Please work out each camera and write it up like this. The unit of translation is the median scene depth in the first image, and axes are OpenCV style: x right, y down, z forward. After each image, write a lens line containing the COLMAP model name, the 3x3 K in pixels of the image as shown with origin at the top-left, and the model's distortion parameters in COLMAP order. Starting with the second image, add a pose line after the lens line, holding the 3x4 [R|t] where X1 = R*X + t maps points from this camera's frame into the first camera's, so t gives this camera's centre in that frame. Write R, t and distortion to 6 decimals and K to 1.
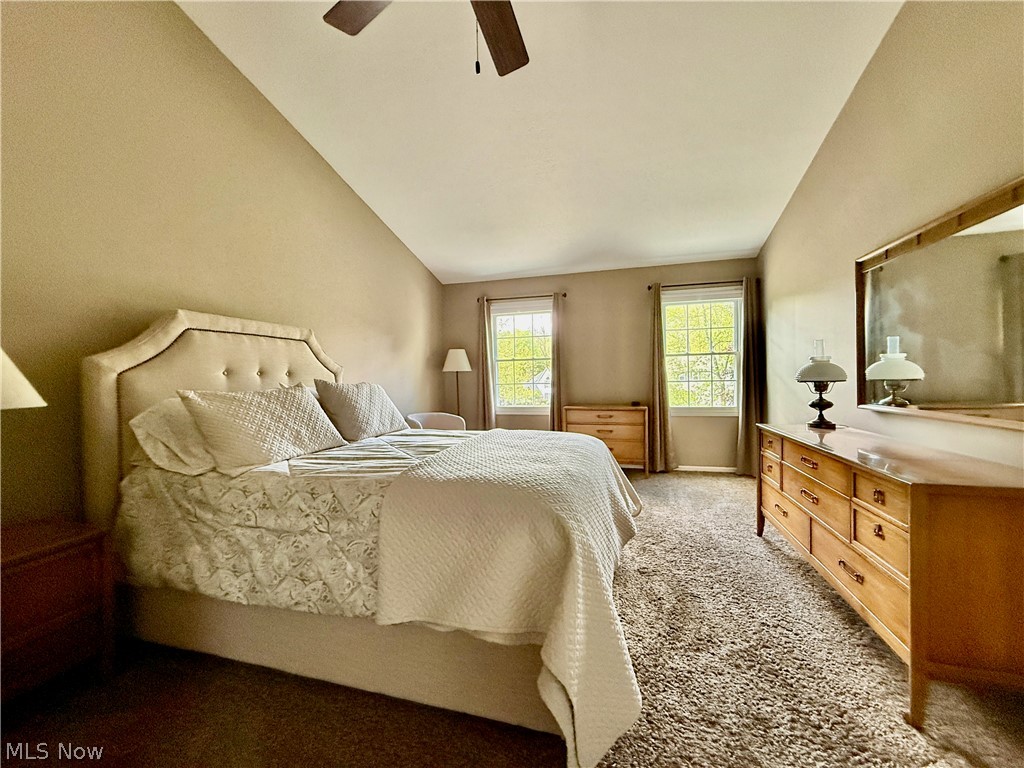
lens RADIAL K [[405.7, 0, 508.5], [0, 405.7, 384.2], [0, 0, 1]] dist [-0.002121, 0.000227]
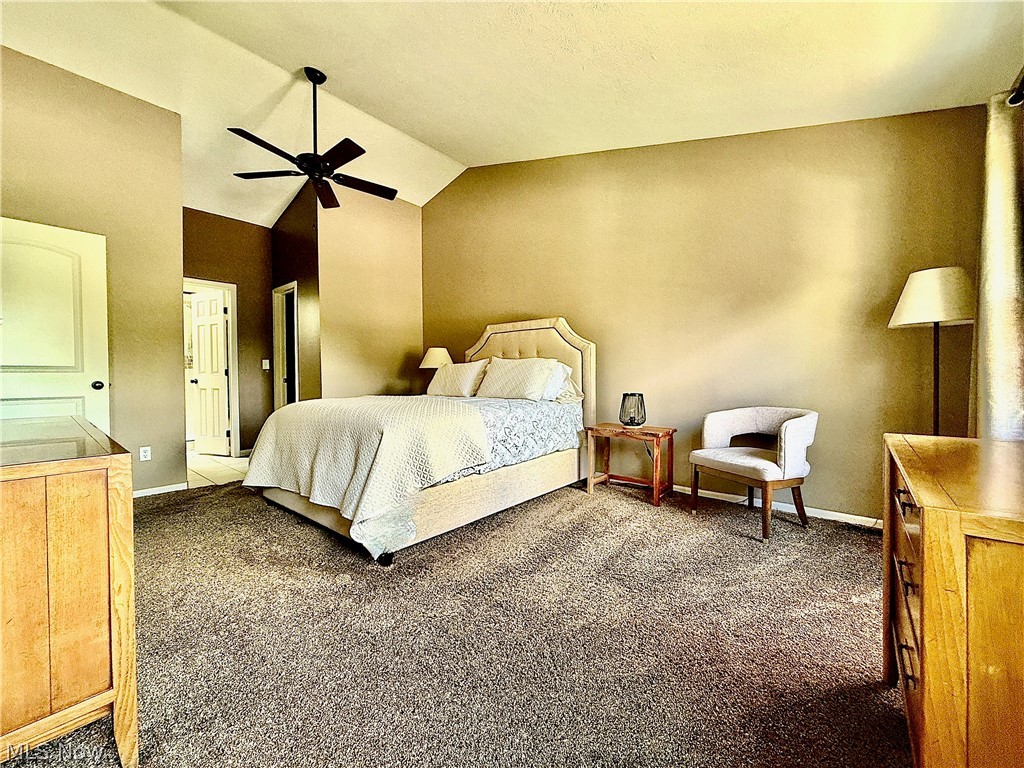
lens RADIAL K [[405.7, 0, 508.5], [0, 405.7, 384.2], [0, 0, 1]] dist [-0.002121, 0.000227]
pose [[-0.407103, 0.039844, -0.912513, 0.534997], [0.004104, 0.999118, 0.041795, 0.014779], [0.913373, 0.013269, -0.406908, 0.953513]]
